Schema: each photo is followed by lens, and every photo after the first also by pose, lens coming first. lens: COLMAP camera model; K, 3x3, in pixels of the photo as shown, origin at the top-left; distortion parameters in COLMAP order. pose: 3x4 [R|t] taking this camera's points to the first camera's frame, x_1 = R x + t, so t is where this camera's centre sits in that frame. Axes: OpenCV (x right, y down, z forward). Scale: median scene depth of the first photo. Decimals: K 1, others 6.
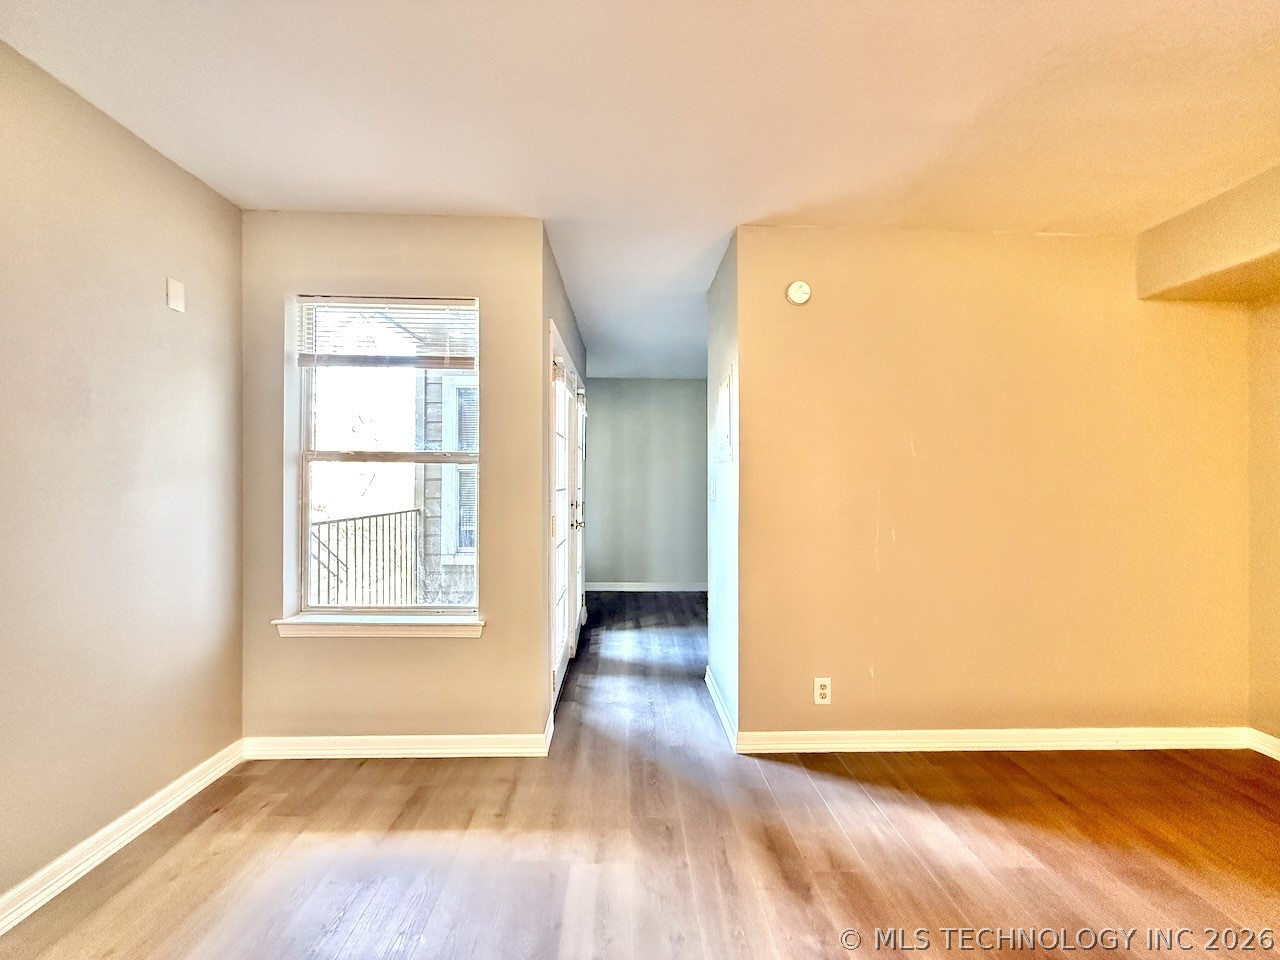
lens RADIAL K [[508.5, 0, 638.5], [0, 508.5, 481.0], [0, 0, 1]] dist [-0.001024, 0.000292]
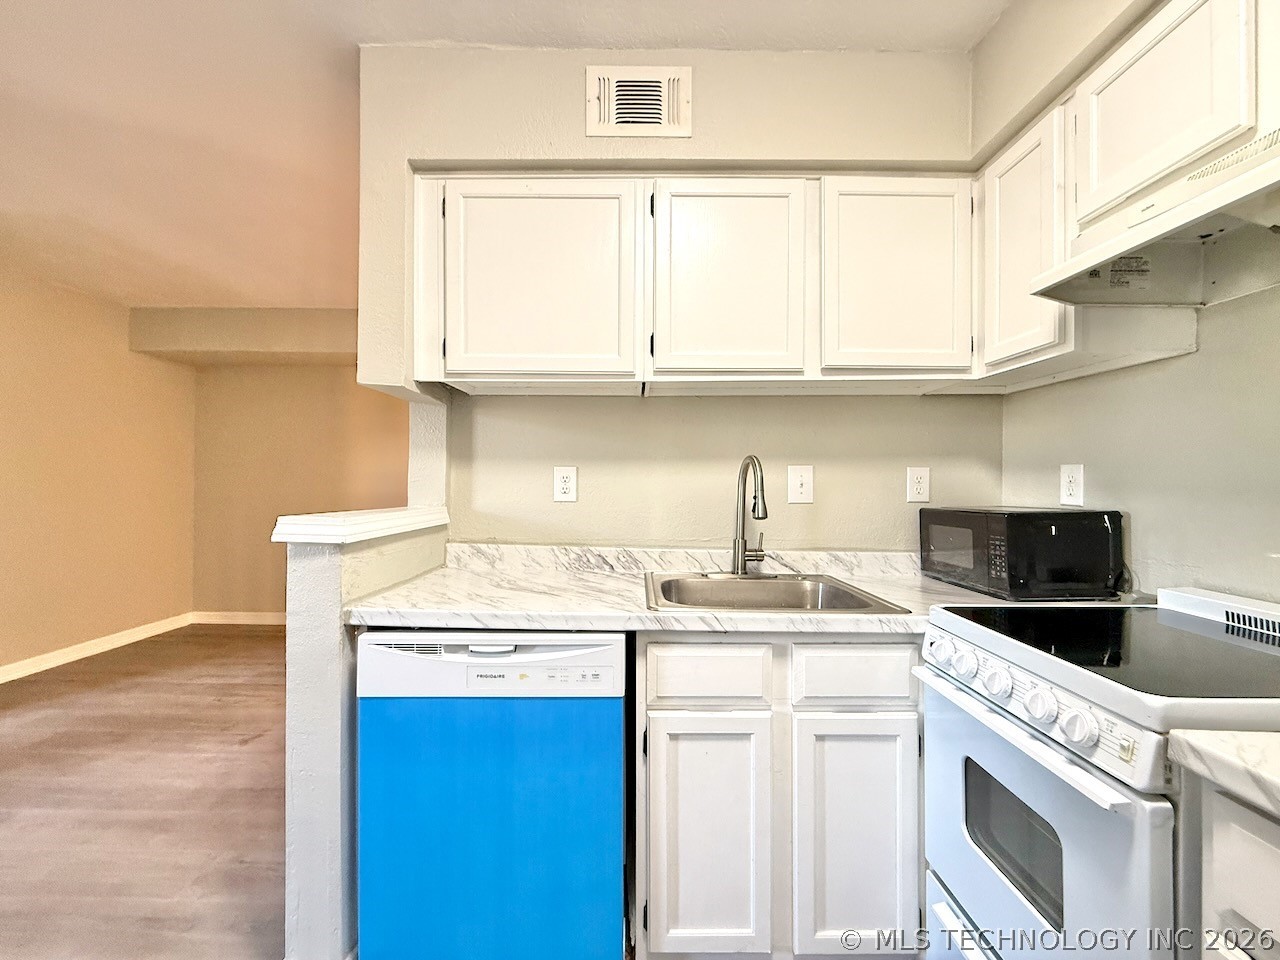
lens RADIAL K [[508.5, 0, 636.5], [0, 508.5, 481.7], [0, 0, 1]] dist [-0.001024, 0.000292]
pose [[0.031117, -0.003221, 0.999511, -0.511281], [-0.011147, 0.999931, 0.003569, 0.015972], [-0.999454, -0.011253, 0.031079, -0.591600]]
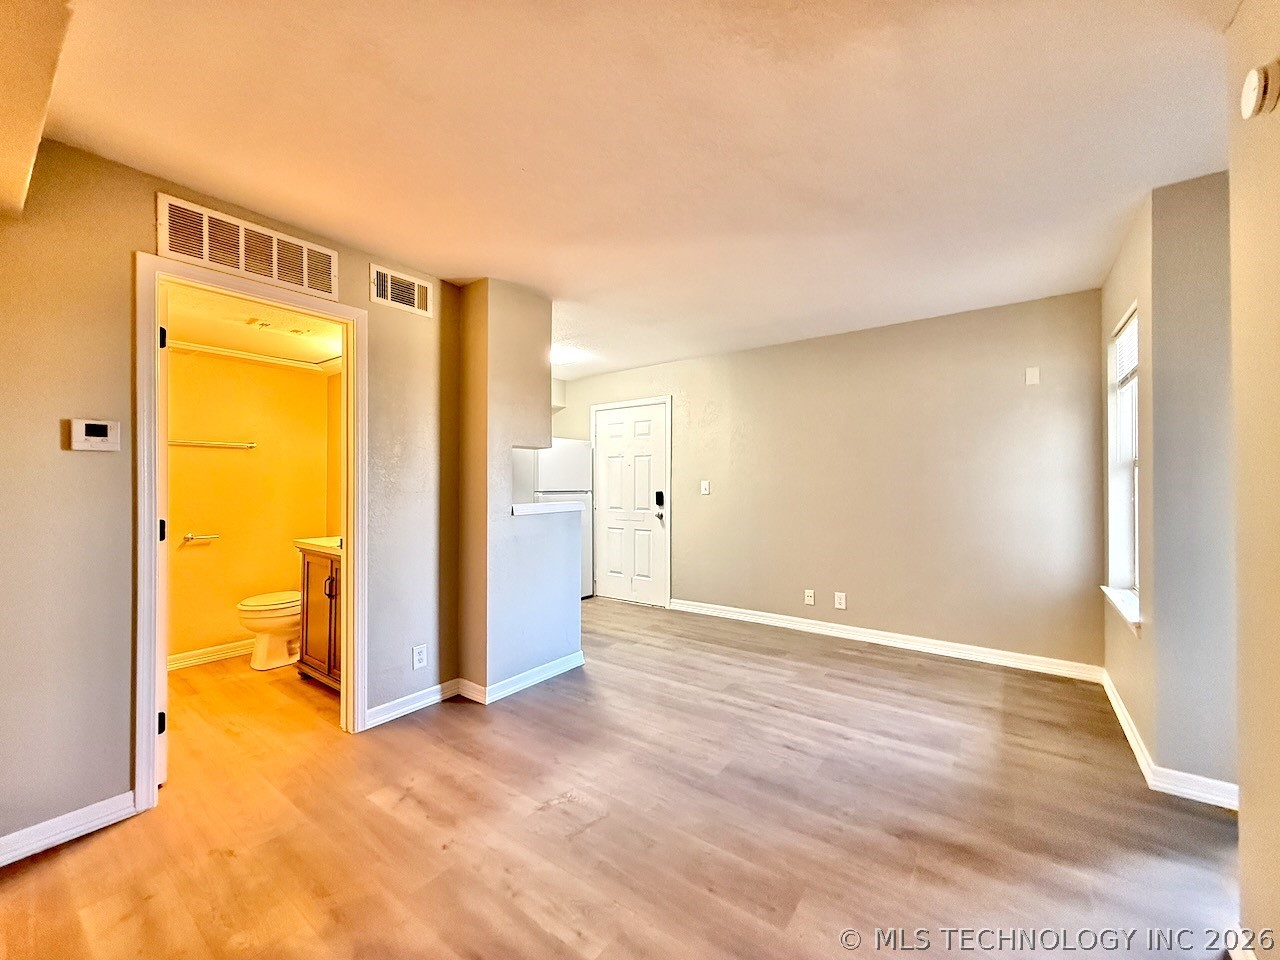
lens RADIAL K [[508.5, 0, 636.1], [0, 508.5, 483.2], [0, 0, 1]] dist [-0.001024, 0.000292]
pose [[-0.618232, -0.003900, -0.785986, 1.072537], [0.000221, 0.999987, -0.005136, 0.007800], [0.785996, -0.003349, -0.618222, 0.835490]]
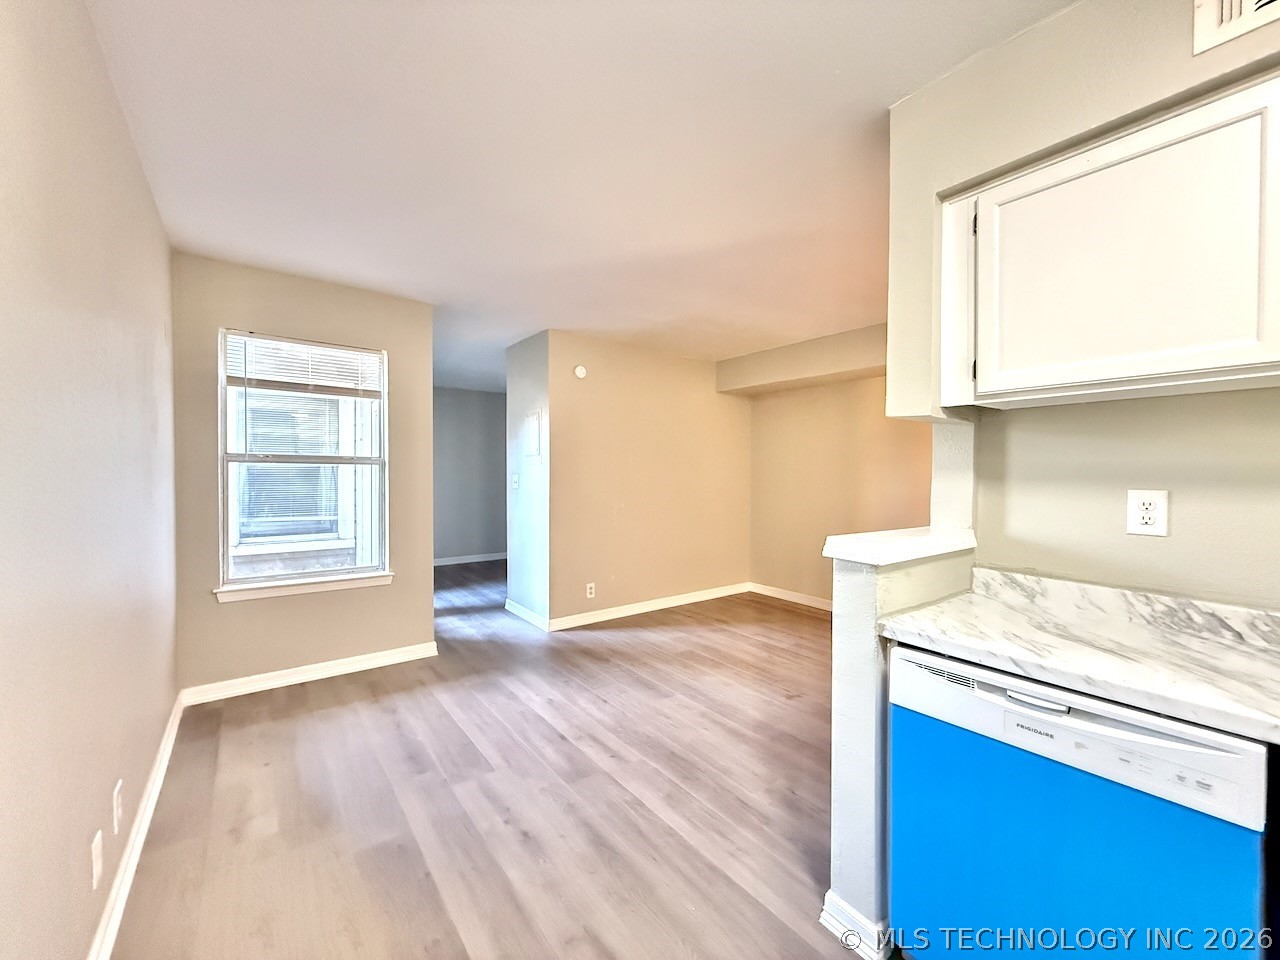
lens RADIAL K [[508.5, 0, 637.6], [0, 508.5, 481.1], [0, 0, 1]] dist [-0.001024, 0.000292]
pose [[0.813290, -0.009751, 0.581777, -0.575725], [-0.003964, 0.999744, 0.022297, -0.024496], [-0.581846, -0.020440, 0.813042, -0.595778]]
